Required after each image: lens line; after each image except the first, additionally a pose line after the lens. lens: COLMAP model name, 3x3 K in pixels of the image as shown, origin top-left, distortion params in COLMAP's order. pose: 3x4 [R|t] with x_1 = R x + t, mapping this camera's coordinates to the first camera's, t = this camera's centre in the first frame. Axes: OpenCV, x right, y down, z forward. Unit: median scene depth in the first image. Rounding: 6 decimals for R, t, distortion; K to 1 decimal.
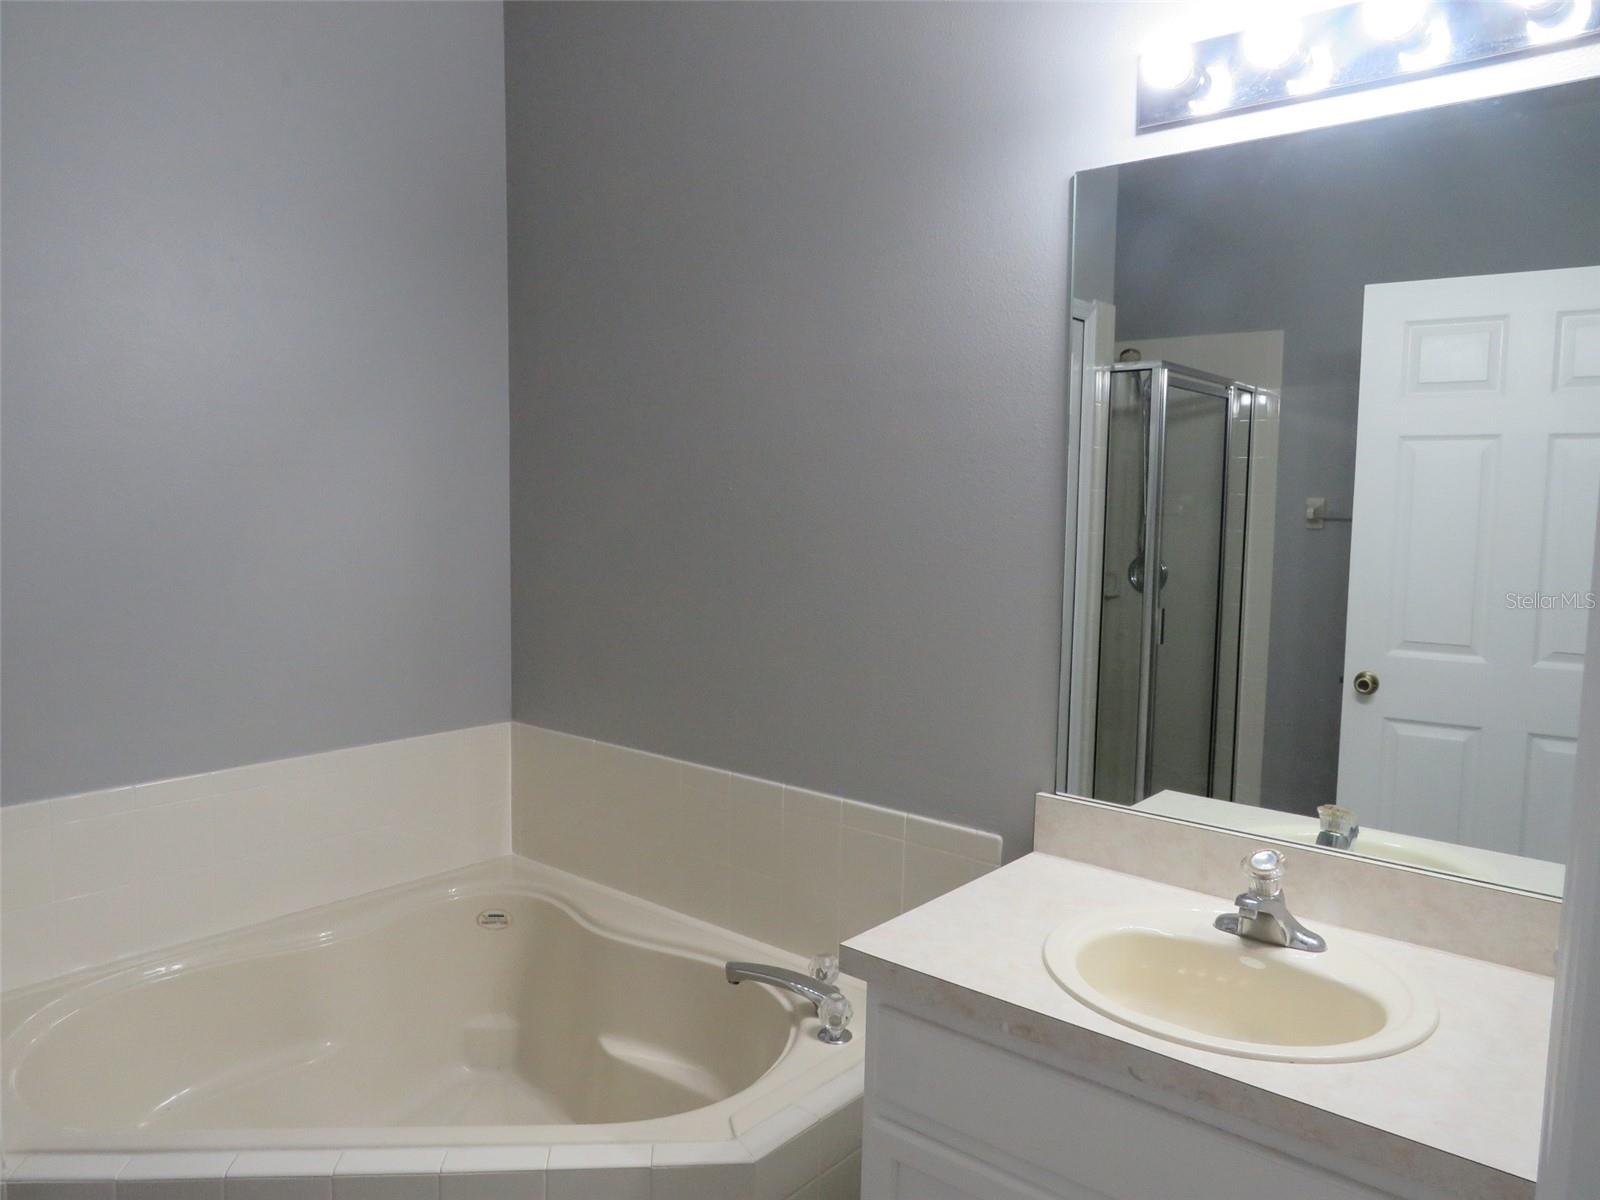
lens RADIAL K [[1135.3, 0, 805.6], [0, 1135.3, 603.0], [0, 0, 1]] dist [-0.025350, -0.006967]
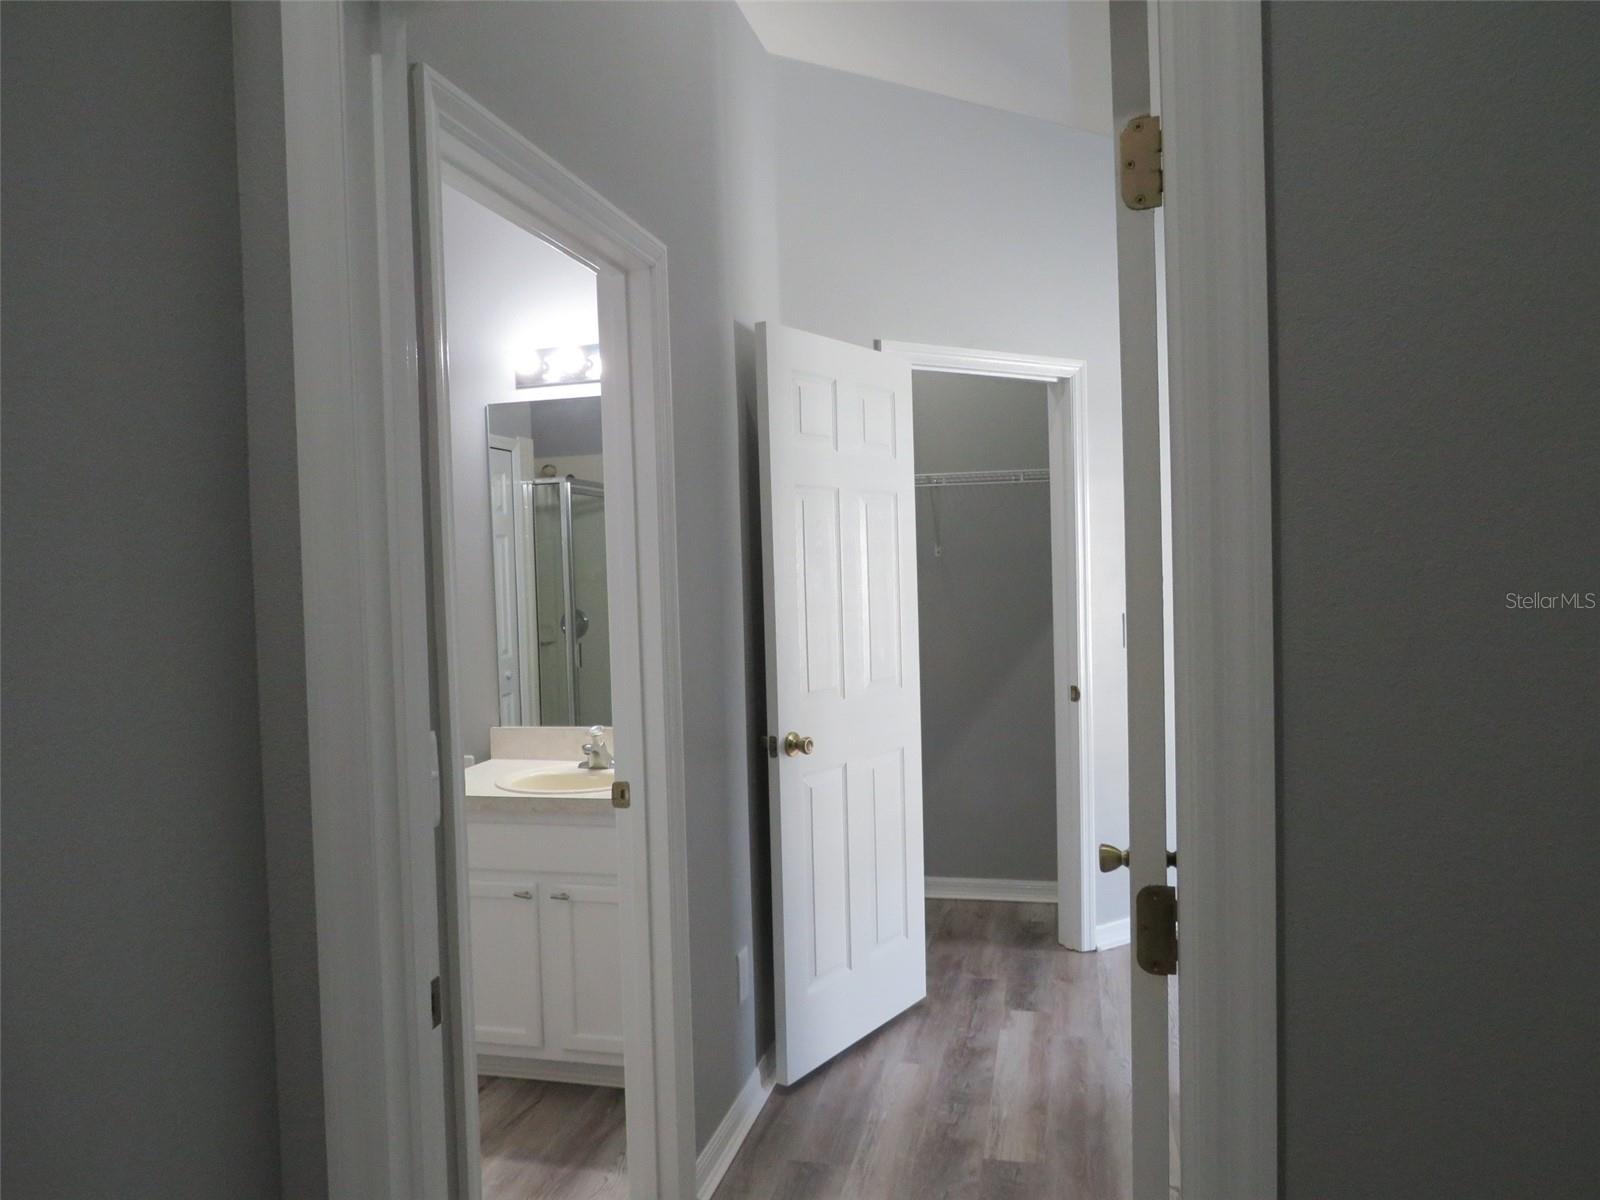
lens RADIAL K [[1135.3, 0, 808.0], [0, 1135.3, 599.8], [0, 0, 1]] dist [-0.025350, -0.006967]
pose [[0.894023, -0.050181, 0.445201, -0.157530], [0.079720, 0.995668, -0.047862, 0.099164], [-0.440870, 0.078281, 0.894151, -0.974670]]
